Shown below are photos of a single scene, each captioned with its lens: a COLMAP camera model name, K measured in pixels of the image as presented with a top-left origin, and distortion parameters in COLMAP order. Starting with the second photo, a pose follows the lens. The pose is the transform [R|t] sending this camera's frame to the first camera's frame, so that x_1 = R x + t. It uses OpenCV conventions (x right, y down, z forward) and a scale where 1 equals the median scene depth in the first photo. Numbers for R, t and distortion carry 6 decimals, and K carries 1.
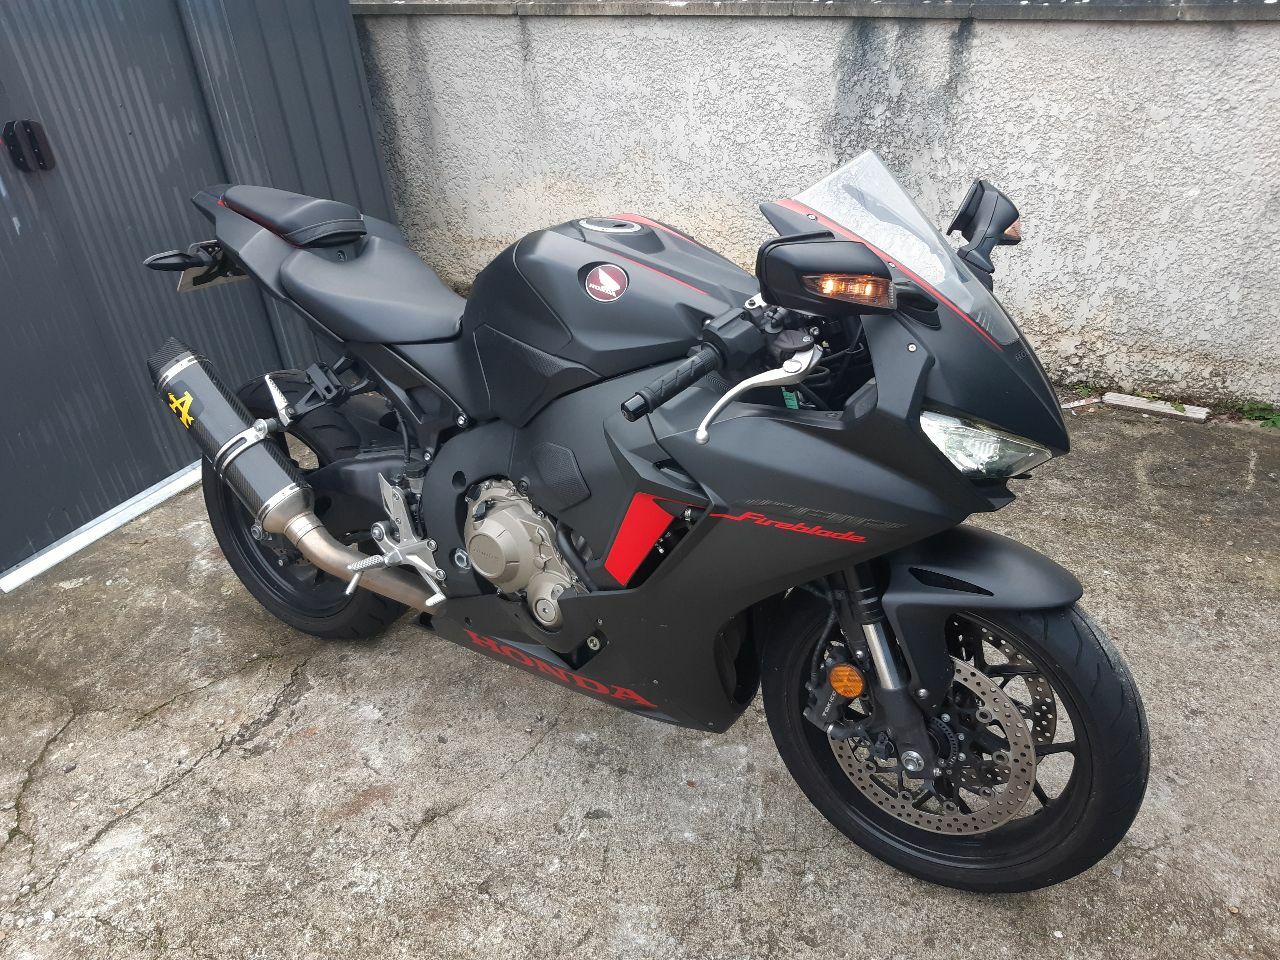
lens RADIAL K [[991.9, 0, 636.7], [0, 991.9, 480.7], [0, 0, 1]] dist [0.049859, -0.097468]
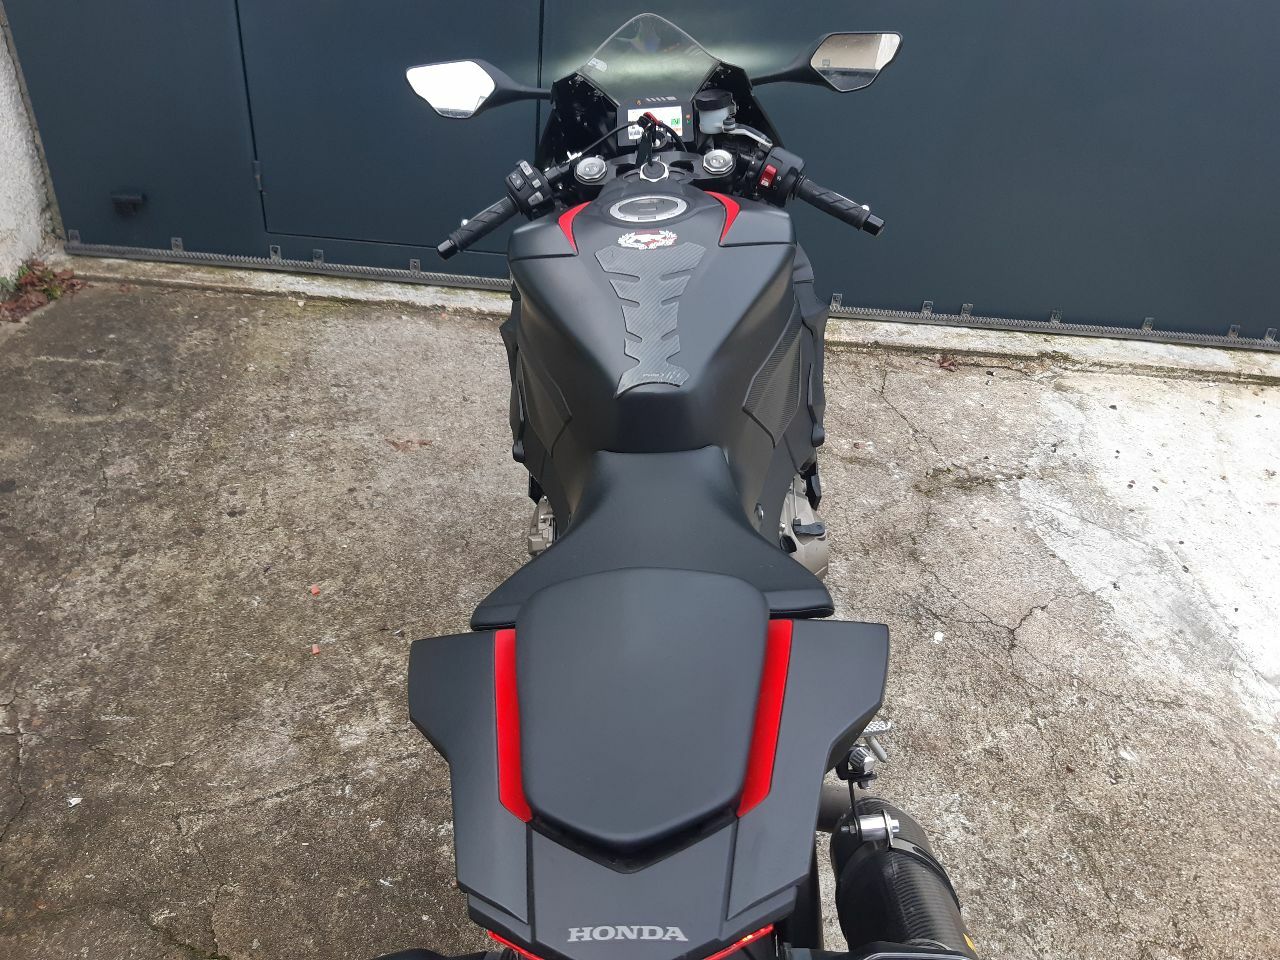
lens RADIAL K [[991.9, 0, 640.6], [0, 991.9, 486.4], [0, 0, 1]] dist [0.049859, -0.097468]
pose [[-0.515405, -0.507554, 0.690469, -0.578641], [0.394495, 0.574749, 0.716964, -0.589993], [-0.760744, 0.641913, -0.096001, 1.023168]]
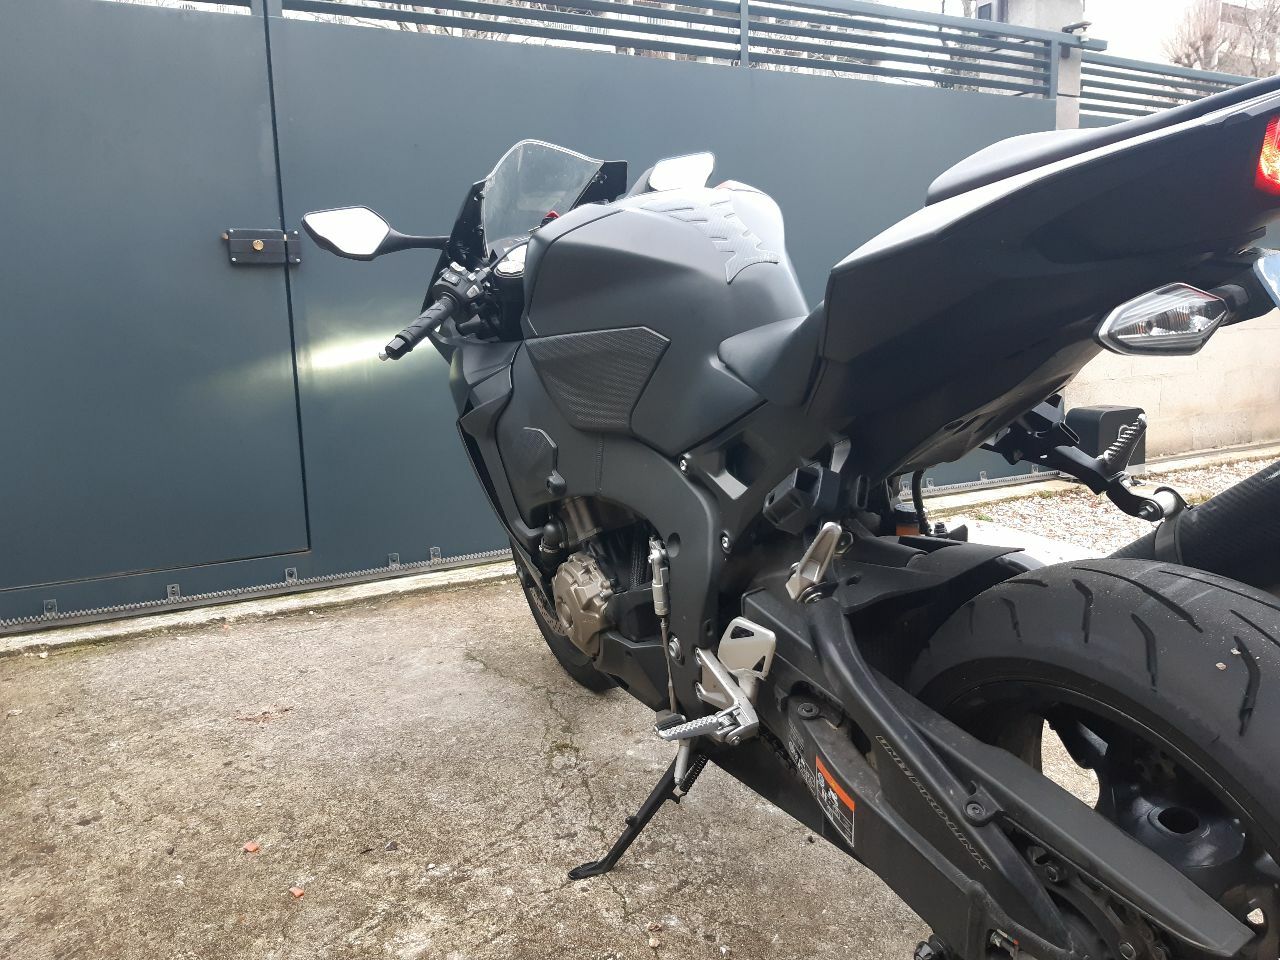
lens RADIAL K [[991.9, 0, 640.5], [0, 991.9, 473.7], [0, 0, 1]] dist [0.049859, -0.097468]
pose [[-0.848721, -0.002930, 0.528832, -0.416259], [0.340060, 0.762807, 0.549986, -0.470257], [-0.405008, 0.646620, -0.646414, 1.454952]]
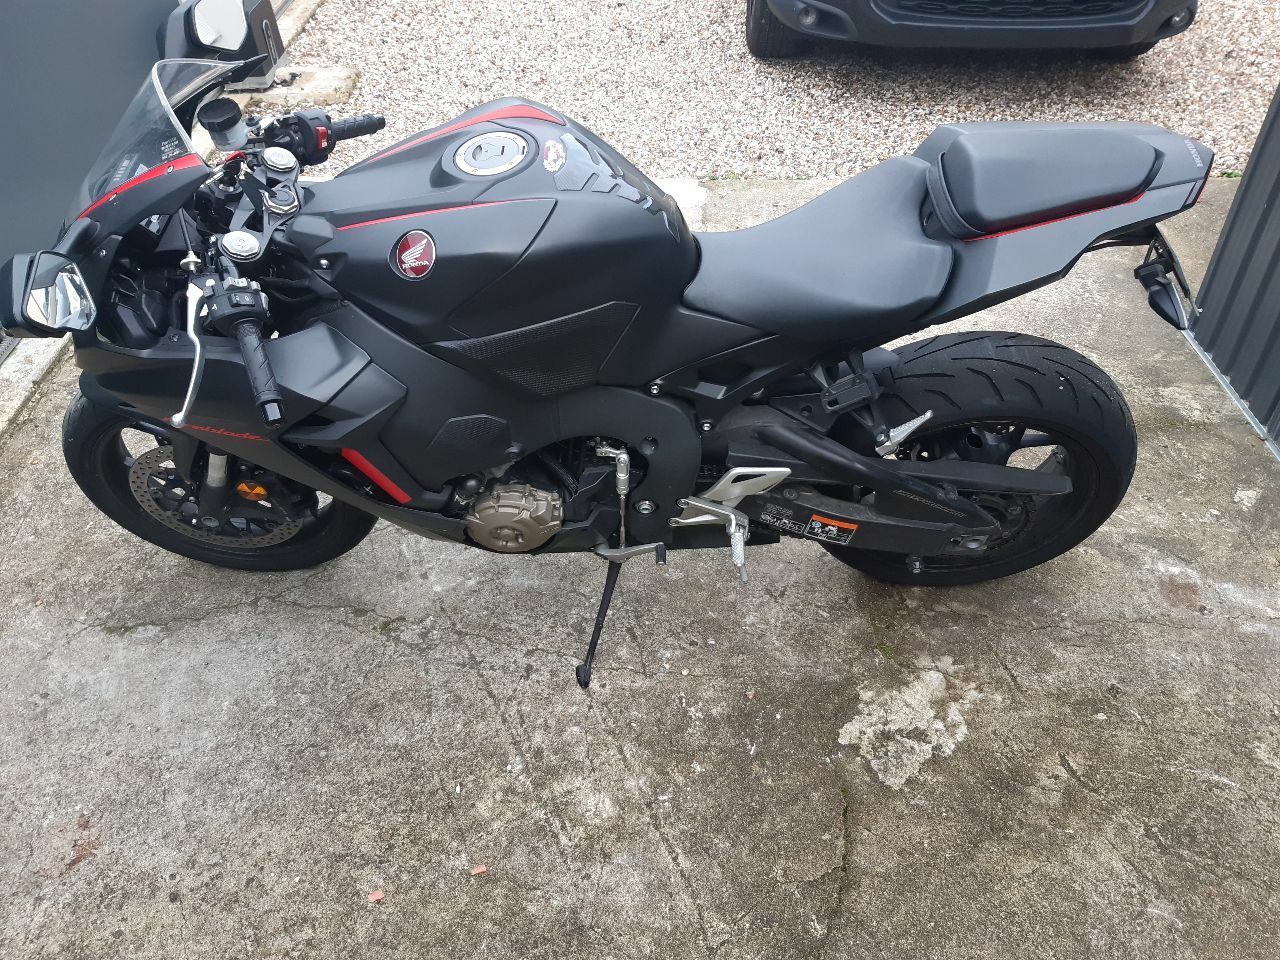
lens RADIAL K [[991.9, 0, 632.8], [0, 991.9, 483.2], [0, 0, 1]] dist [0.049859, -0.097468]
pose [[-0.860134, 0.412943, -0.299413, 0.200066], [-0.174963, 0.312529, 0.933656, -0.828833], [0.479122, 0.855455, -0.196567, 1.227141]]
